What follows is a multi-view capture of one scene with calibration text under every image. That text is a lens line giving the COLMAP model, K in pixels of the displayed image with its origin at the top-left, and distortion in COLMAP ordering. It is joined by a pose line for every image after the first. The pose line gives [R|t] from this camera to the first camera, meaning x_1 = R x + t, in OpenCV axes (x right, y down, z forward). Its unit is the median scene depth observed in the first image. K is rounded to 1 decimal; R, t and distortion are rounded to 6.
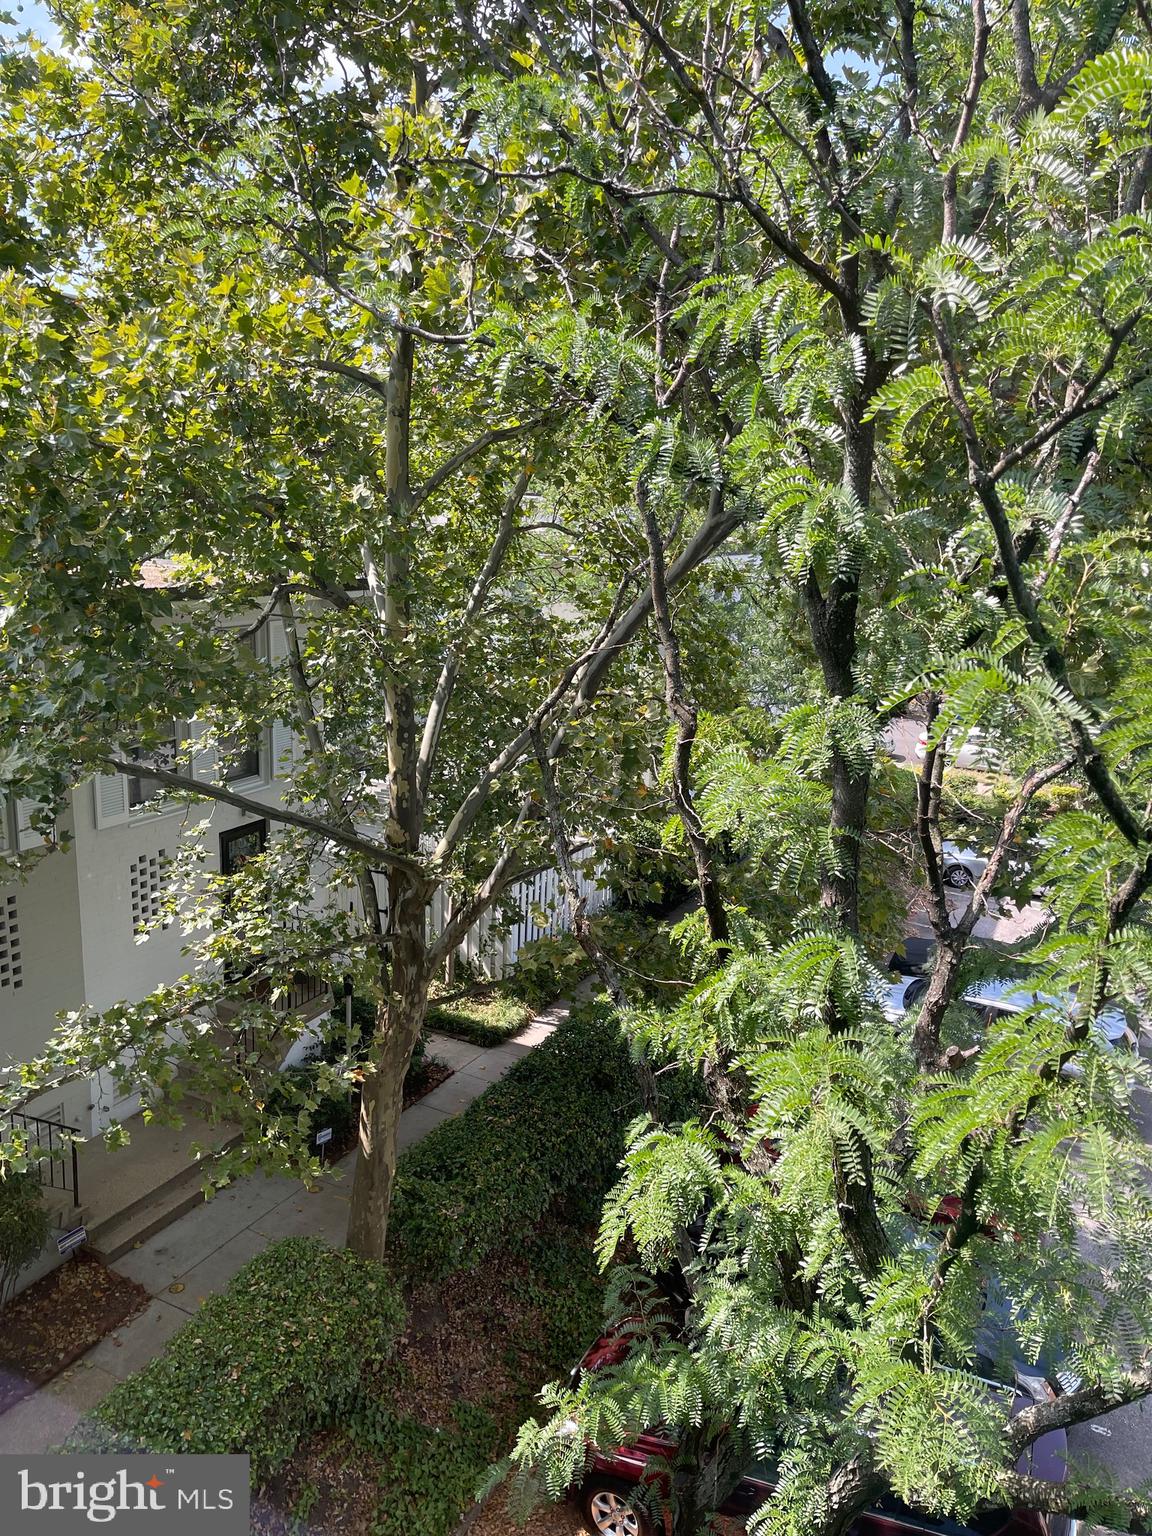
lens RADIAL K [[1146.3, 0, 578.7], [0, 1146.3, 778.2], [0, 0, 1]] dist [0.068840, -0.089170]
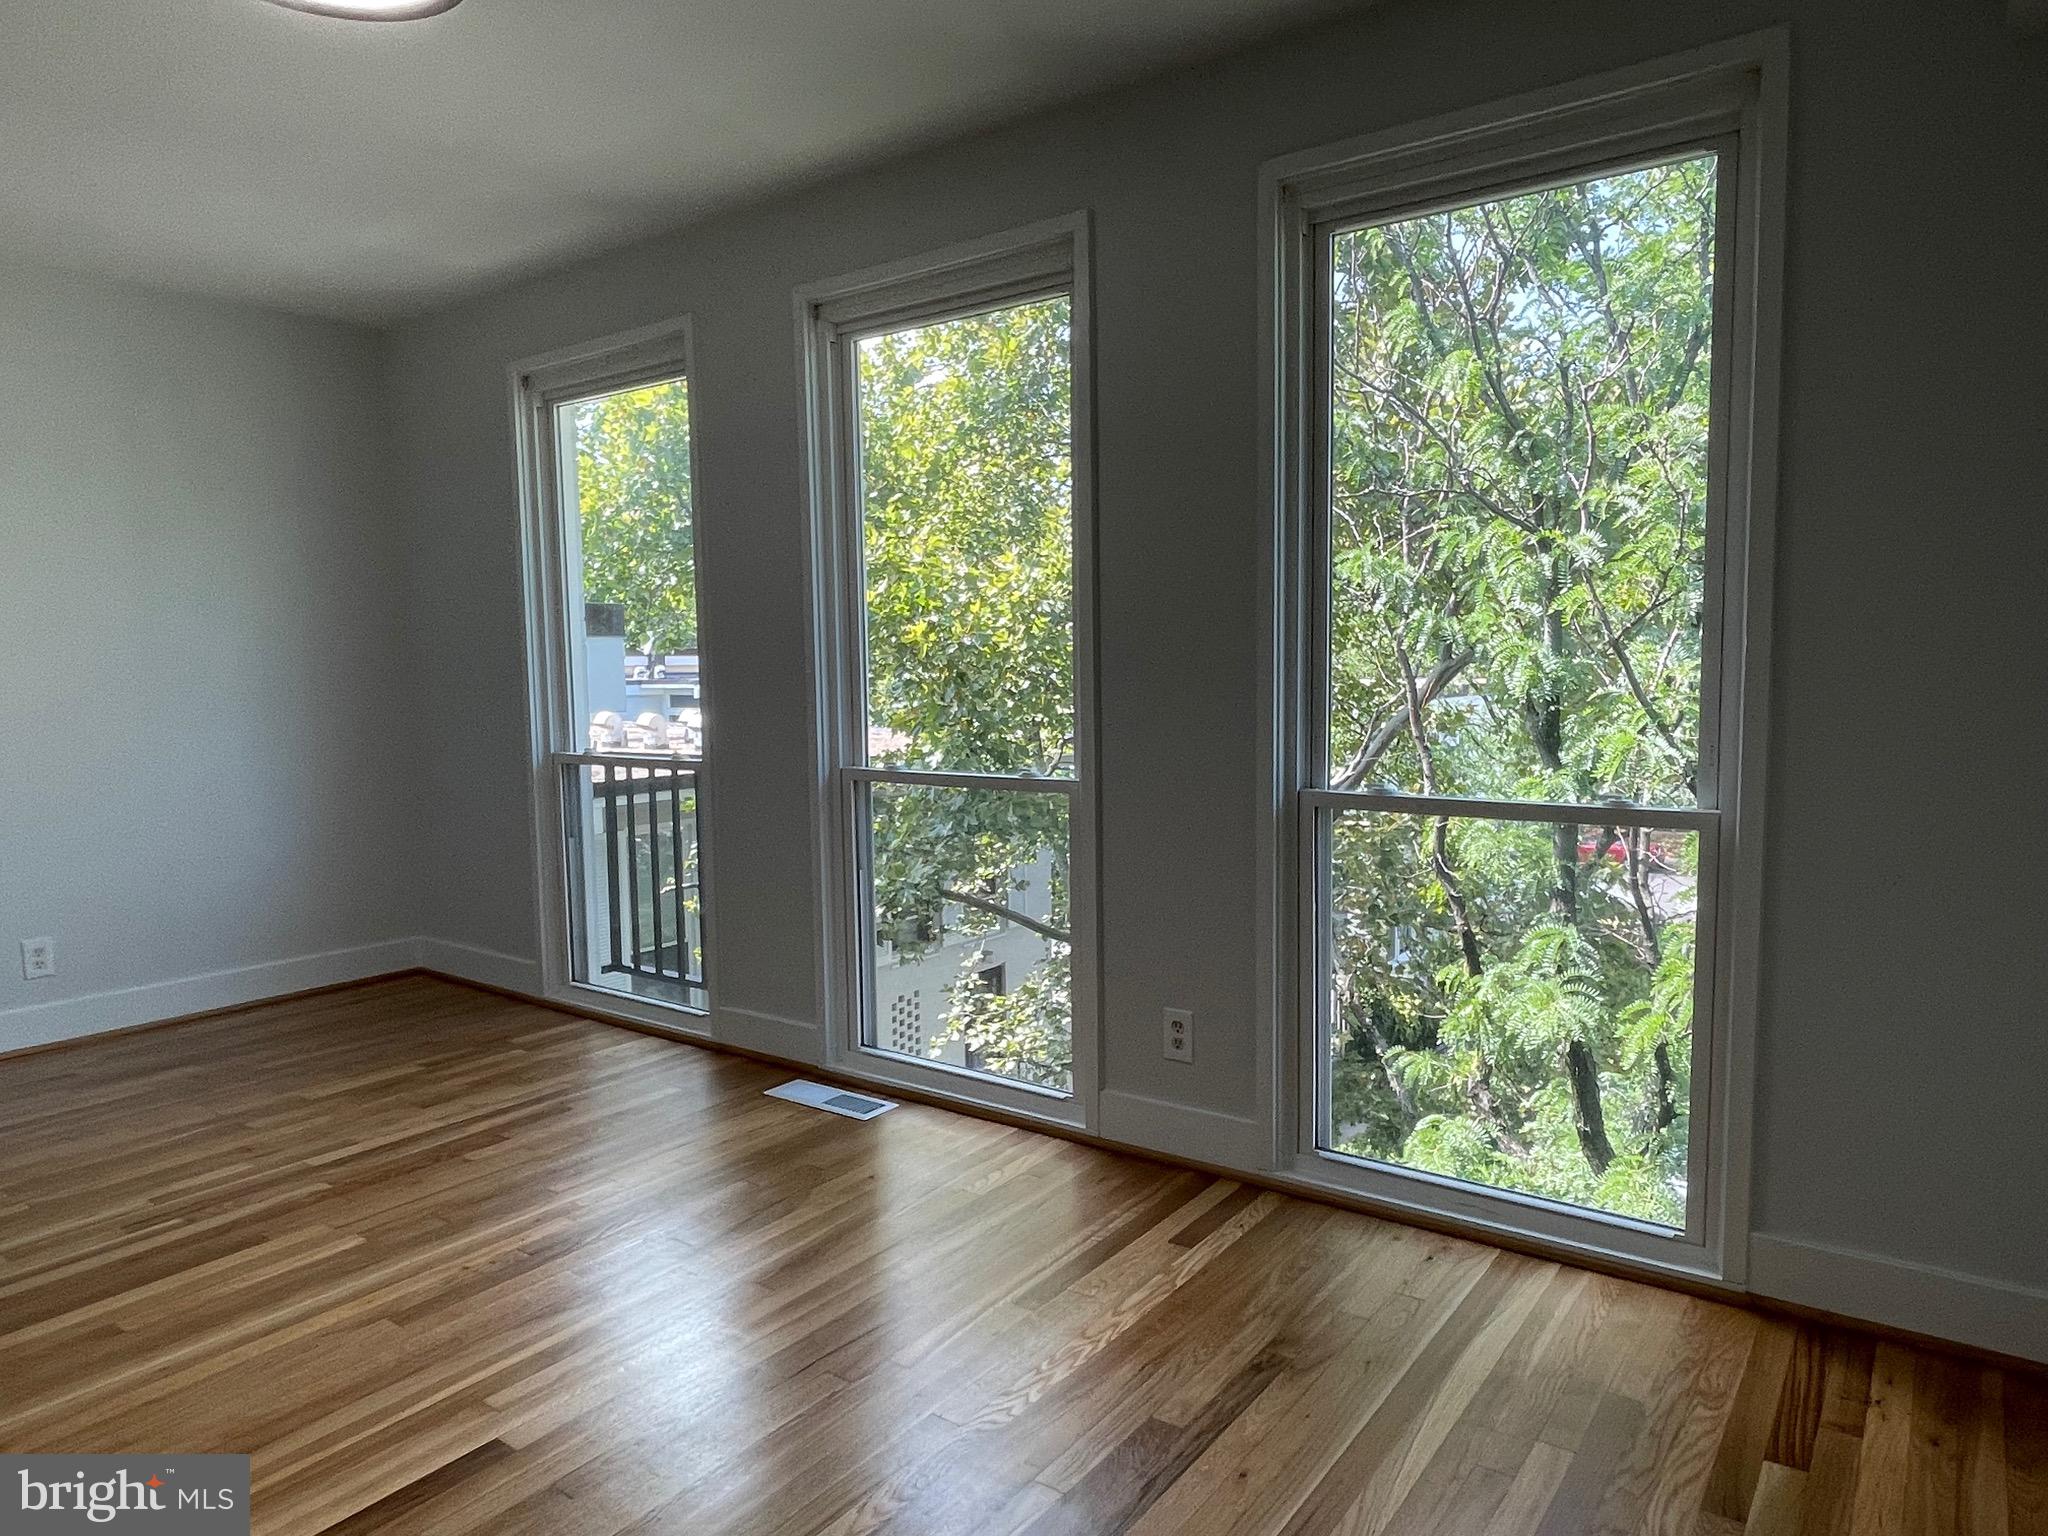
lens RADIAL K [[1263.7, 0, 1009.2], [0, 1263.7, 771.0], [0, 0, 1]] dist [0.004654, 0.003541]
pose [[0.979337, -0.039591, -0.198320, -0.151566], [0.009646, 0.988679, -0.149738, 0.172772], [0.202003, 0.144731, 0.968632, -0.792475]]
